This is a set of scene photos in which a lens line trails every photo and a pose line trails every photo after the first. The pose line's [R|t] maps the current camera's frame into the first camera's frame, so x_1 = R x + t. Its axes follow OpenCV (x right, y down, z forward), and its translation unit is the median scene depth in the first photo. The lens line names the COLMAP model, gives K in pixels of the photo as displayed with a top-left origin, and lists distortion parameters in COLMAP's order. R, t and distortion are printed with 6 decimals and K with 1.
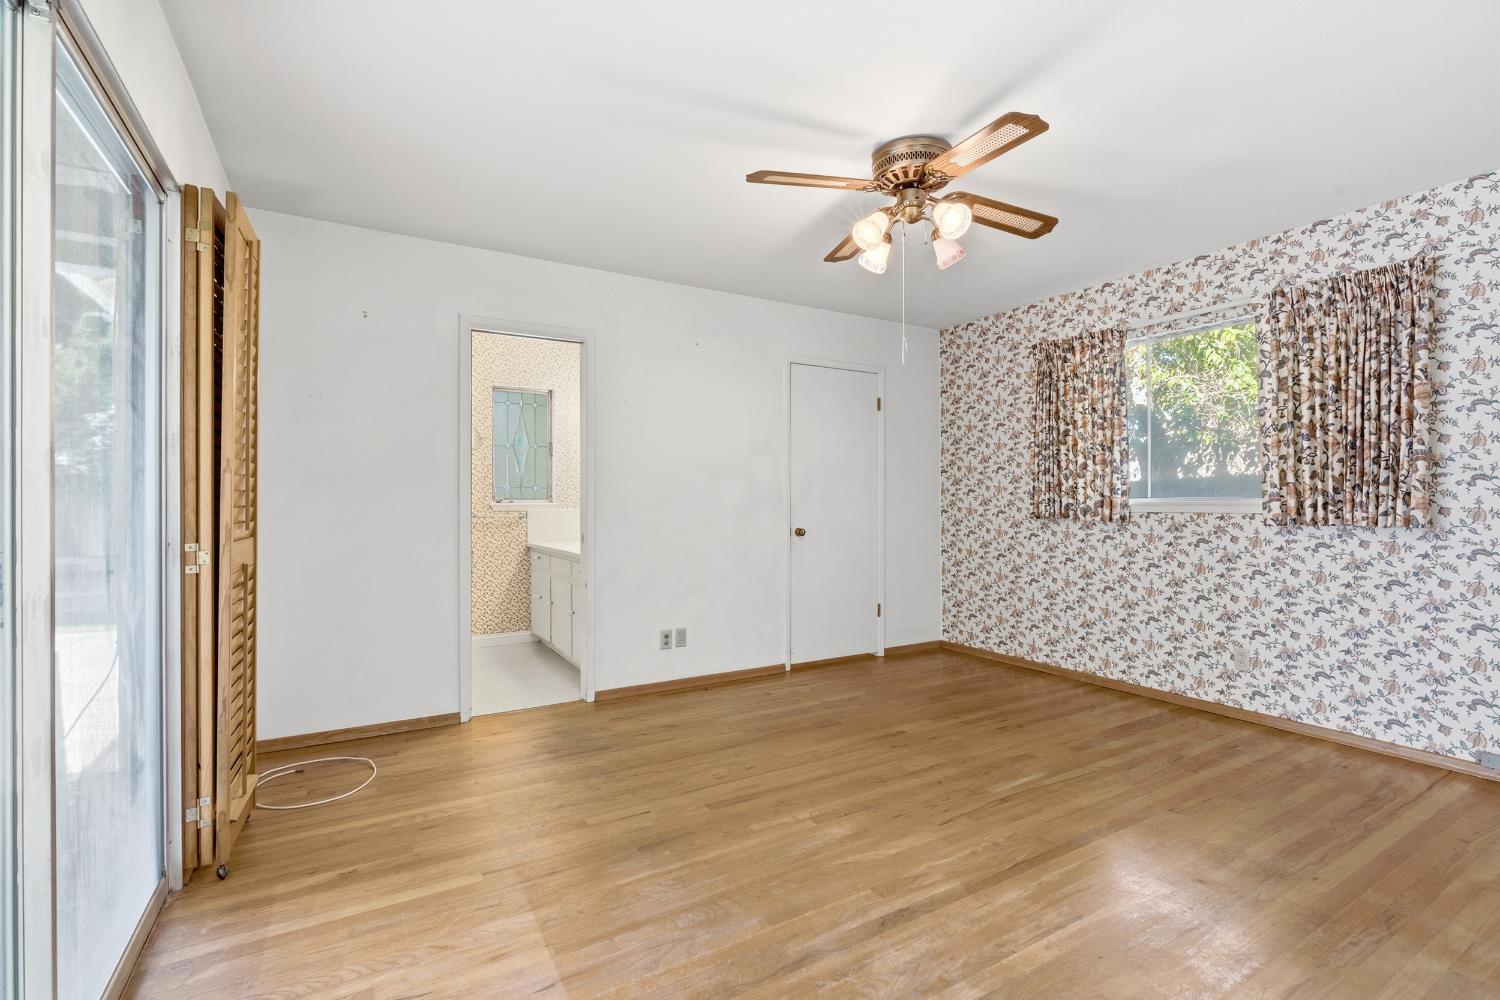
lens RADIAL K [[684.6, 0, 750.6], [0, 684.6, 499.9], [0, 0, 1]] dist [-0.004841, 0.001411]
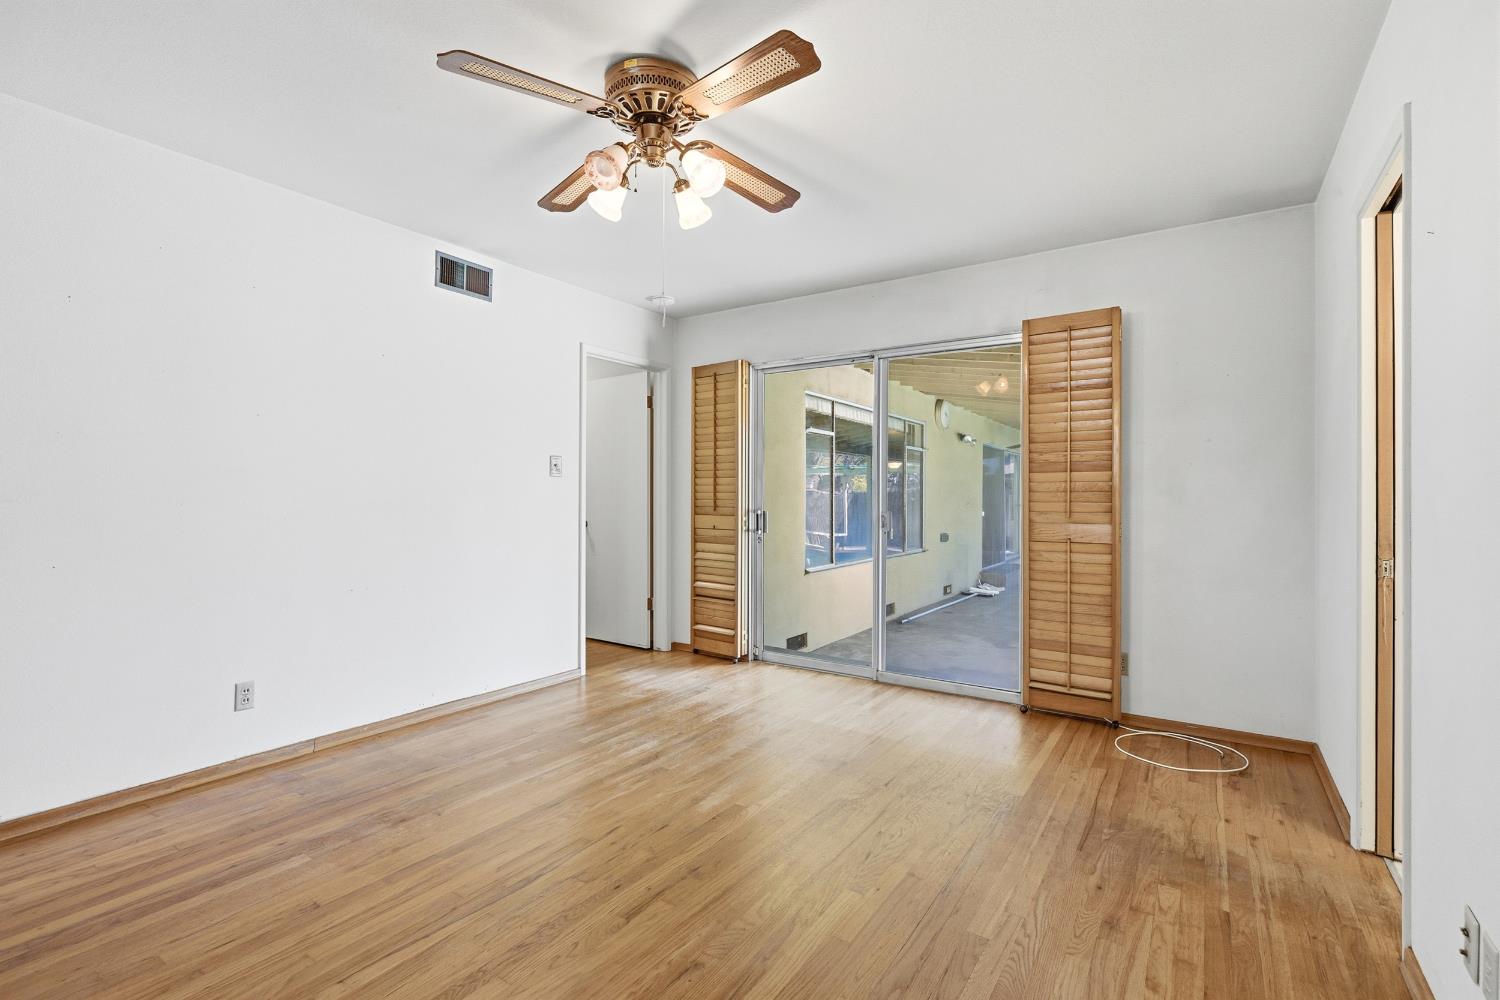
lens RADIAL K [[684.6, 0, 749.4], [0, 684.6, 498.0], [0, 0, 1]] dist [-0.004841, 0.001411]
pose [[-0.905176, 0.002216, -0.425030, 0.620358], [0.001430, 0.999997, 0.002169, 0.003191], [0.425034, 0.001355, -0.905176, 2.327847]]
